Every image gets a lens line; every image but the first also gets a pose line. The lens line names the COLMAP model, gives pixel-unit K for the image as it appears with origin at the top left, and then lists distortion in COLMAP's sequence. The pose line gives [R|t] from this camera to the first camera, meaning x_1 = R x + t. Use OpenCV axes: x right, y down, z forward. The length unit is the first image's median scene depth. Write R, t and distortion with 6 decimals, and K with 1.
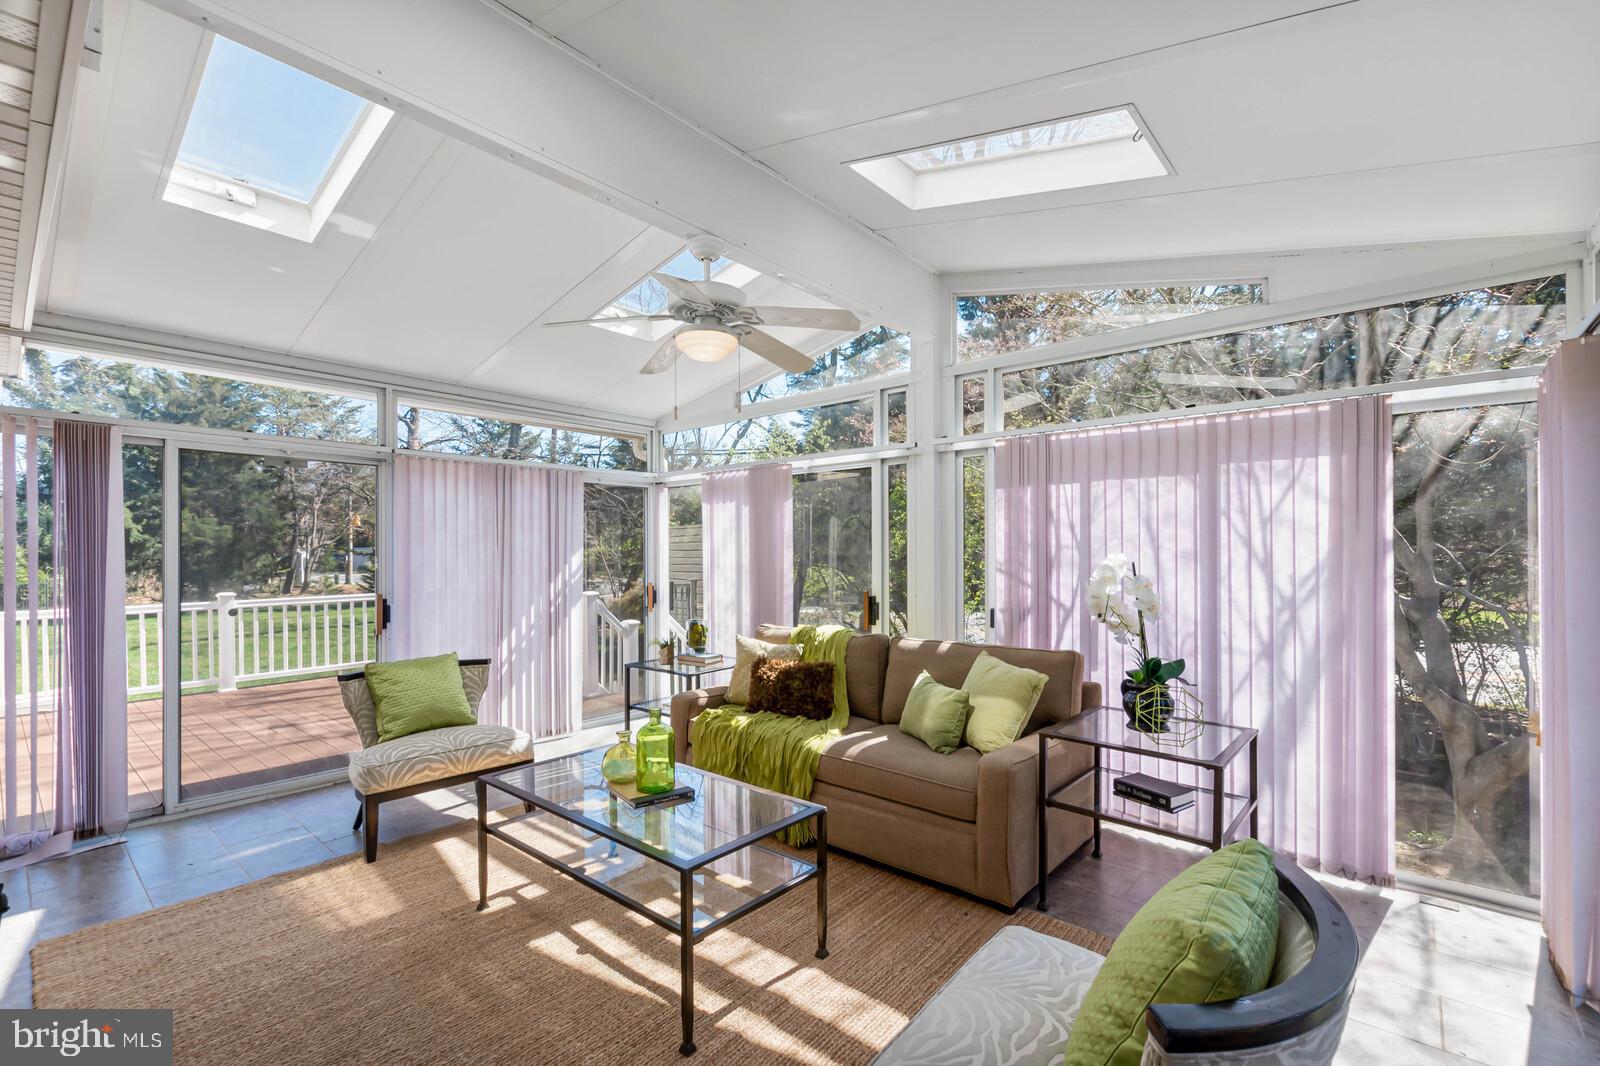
lens RADIAL K [[701.0, 0, 789.8], [0, 701.0, 548.4], [0, 0, 1]] dist [-0.008673, 0.000916]
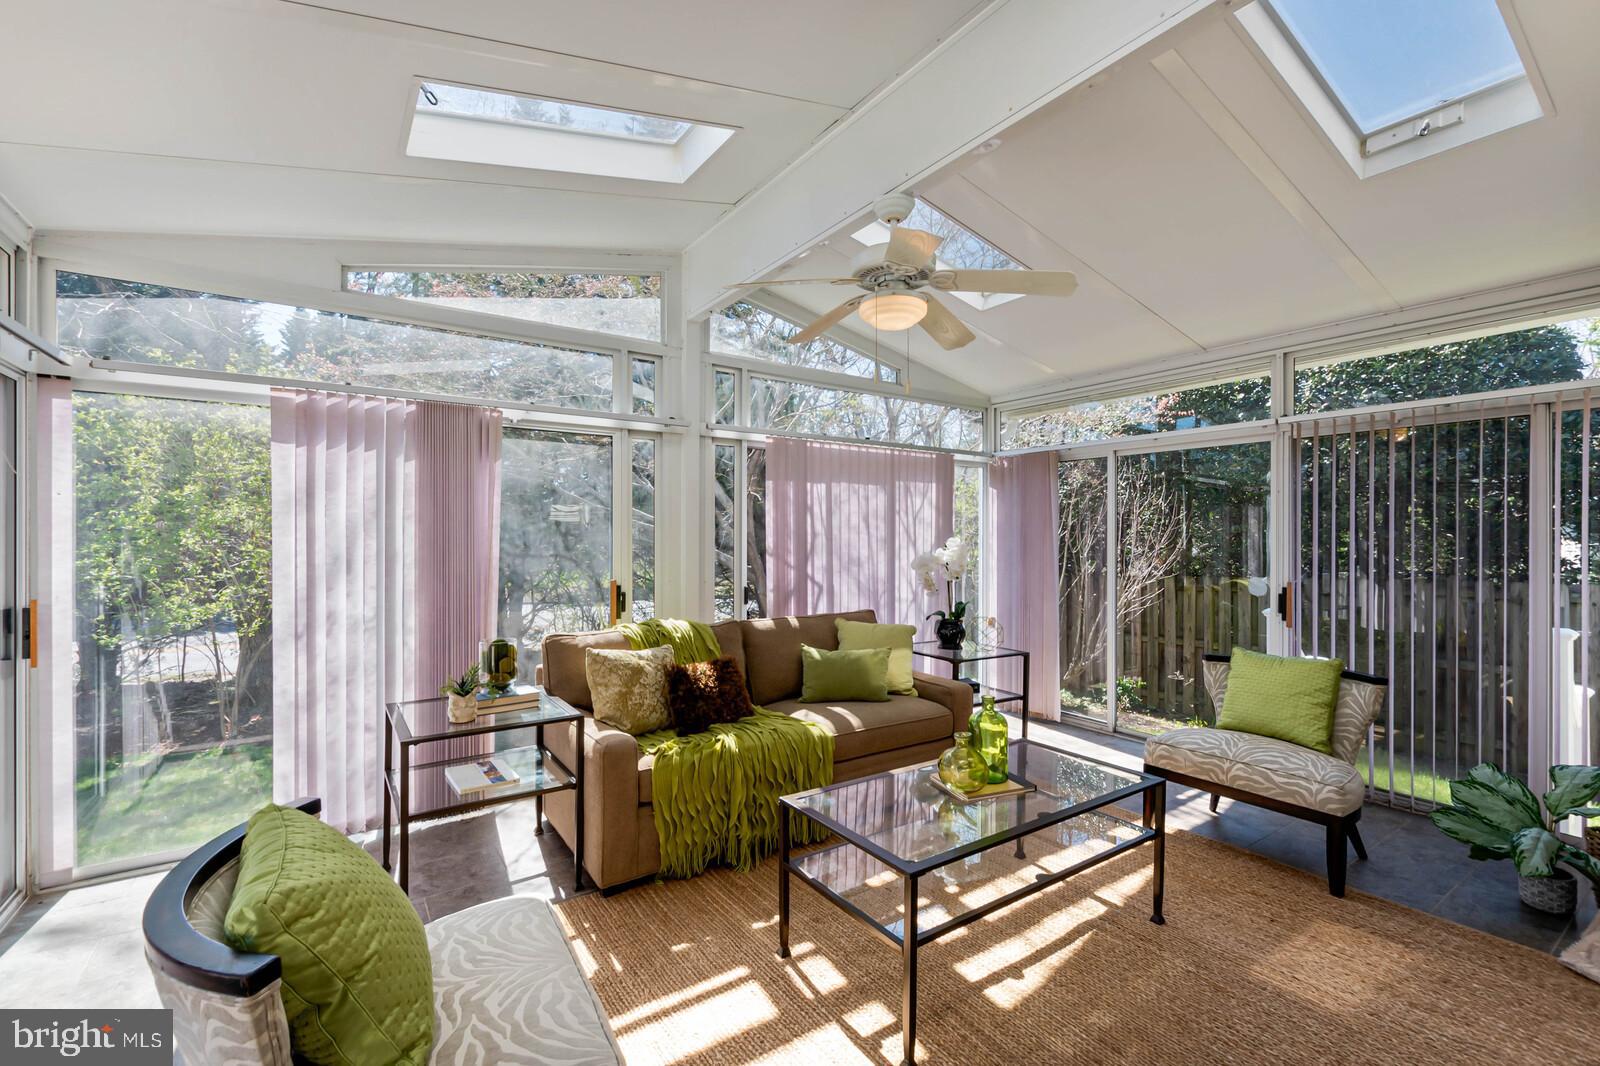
lens RADIAL K [[701.0, 0, 789.4], [0, 701.0, 540.5], [0, 0, 1]] dist [-0.008673, 0.000916]
pose [[0.276885, 0.004843, 0.960891, -0.626350], [-0.012097, 0.999926, -0.001554, 0.011058], [-0.960827, -0.011194, 0.276923, 0.522769]]
